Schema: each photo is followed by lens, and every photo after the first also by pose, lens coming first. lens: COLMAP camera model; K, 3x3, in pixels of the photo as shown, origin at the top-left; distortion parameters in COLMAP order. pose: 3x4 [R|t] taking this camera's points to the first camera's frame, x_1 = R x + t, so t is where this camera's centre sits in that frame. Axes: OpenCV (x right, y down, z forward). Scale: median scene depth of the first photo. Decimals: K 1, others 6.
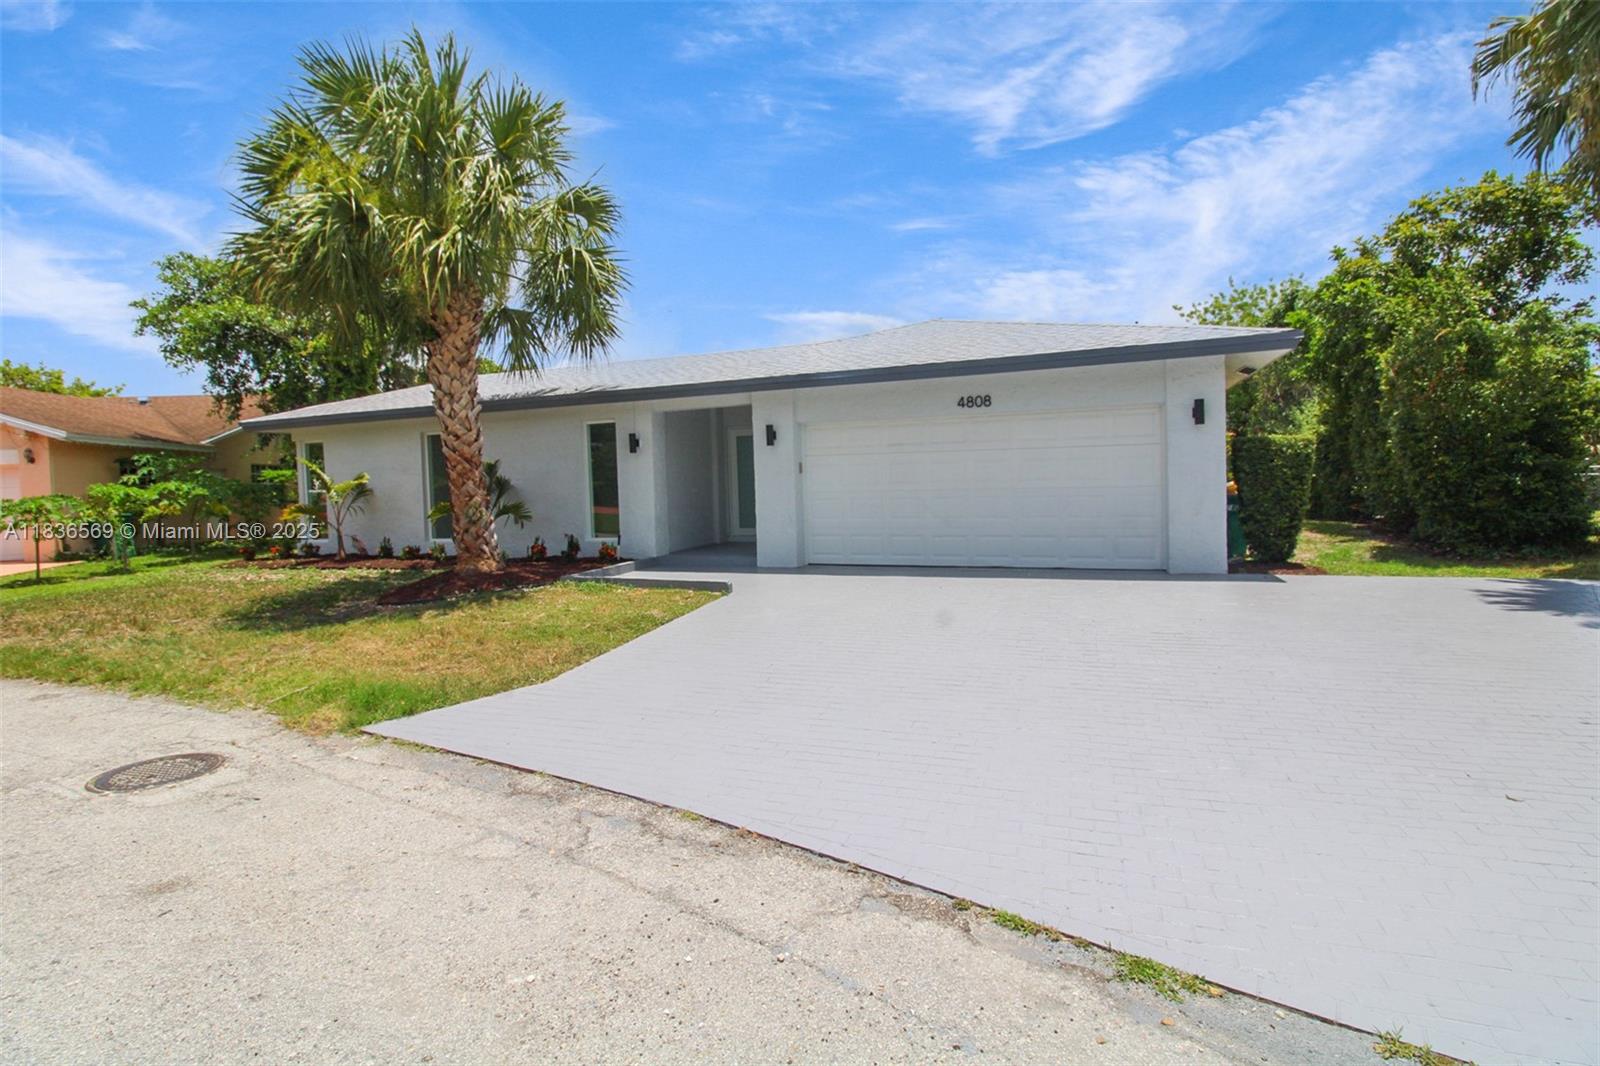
lens RADIAL K [[767.6, 0, 800.8], [0, 767.6, 500.5], [0, 0, 1]] dist [-0.000277, -0.014549]
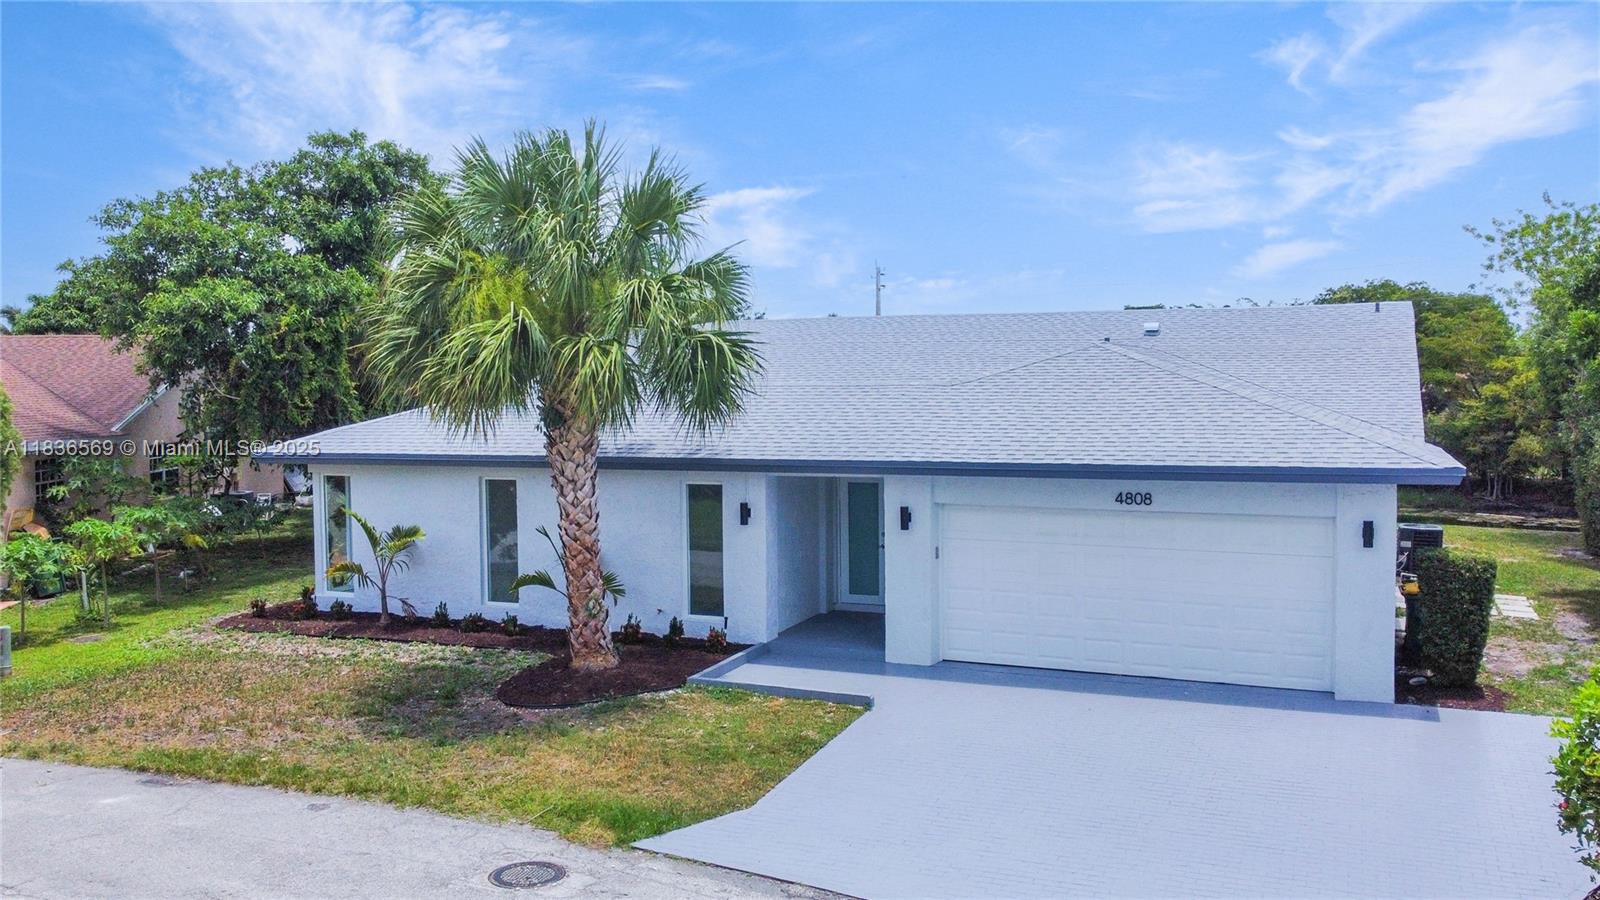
lens RADIAL K [[1380.0, 0, 800.0], [0, 1380.0, 450.0], [0, 0, 1]] dist [0.016644, -0.007574]
pose [[0.998797, 0.024522, -0.042476, -0.106497], [-0.023238, 0.999266, 0.030465, -0.234496], [0.043192, -0.029441, 0.998633, -0.683808]]
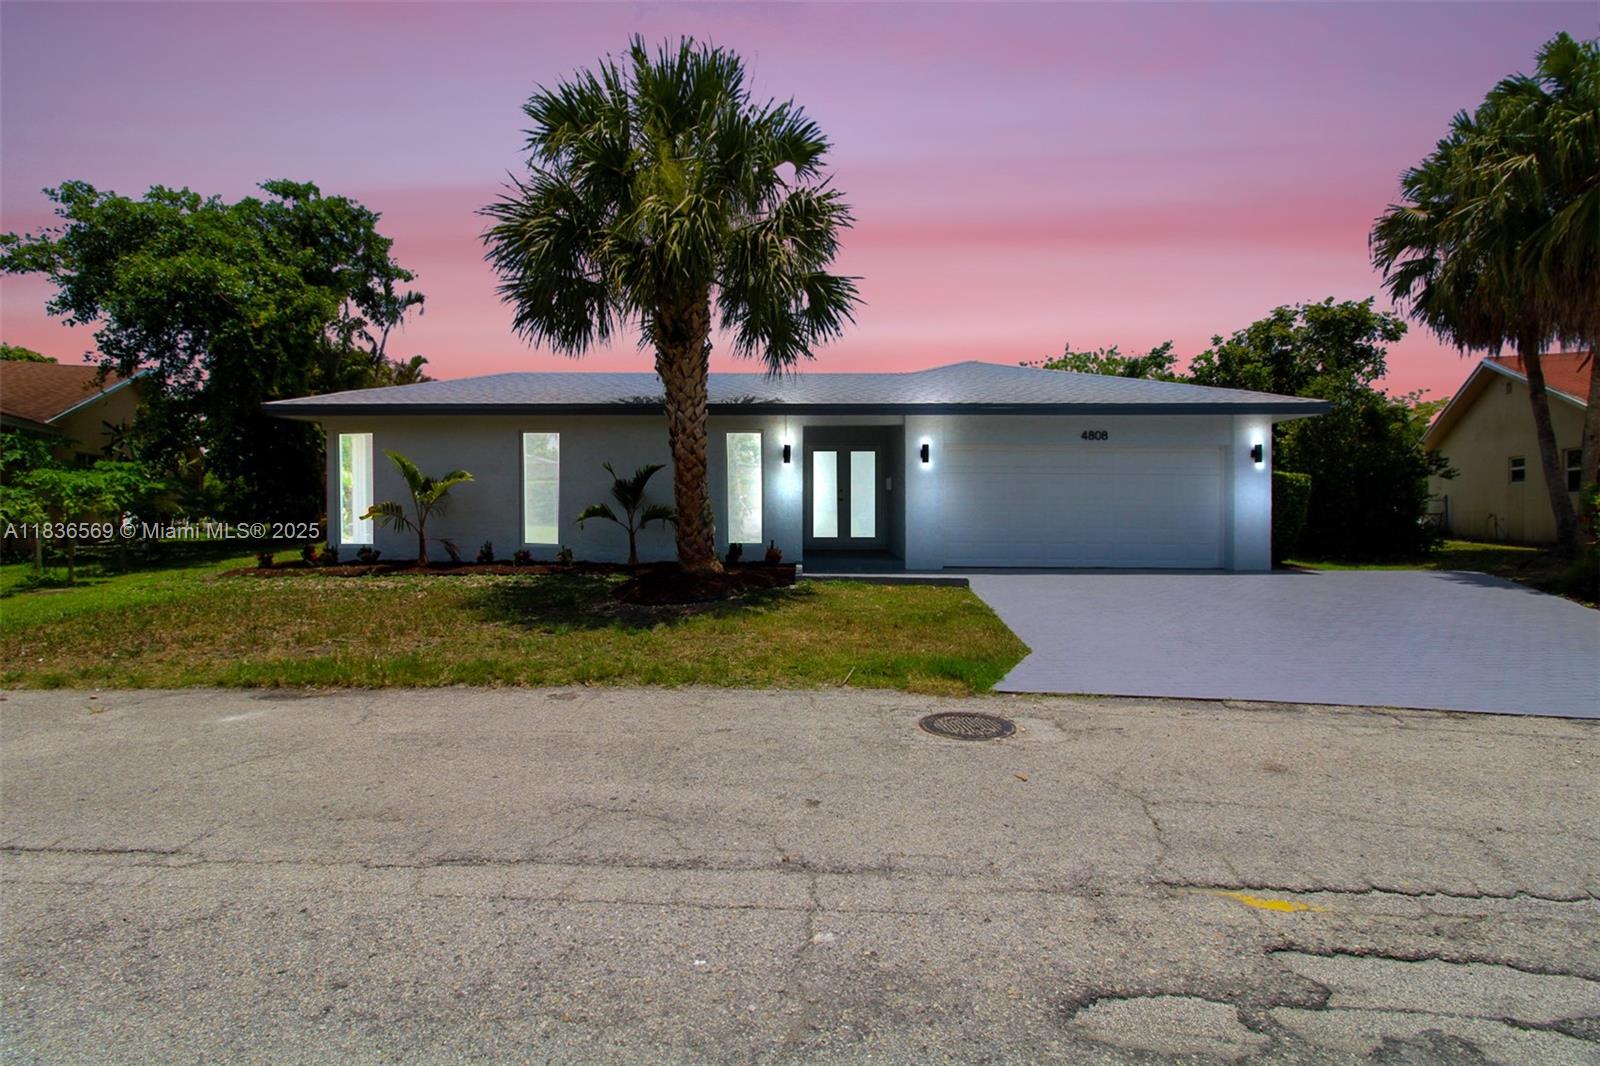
lens RADIAL K [[753.9, 0, 837.1], [0, 753.9, 508.4], [0, 0, 1]] dist [0.001935, -0.013234]
pose [[0.930411, 0.024799, 0.365678, -0.637080], [-0.018795, 0.999624, -0.019971, 0.024425], [-0.366035, 0.011708, 0.930527, 0.003231]]
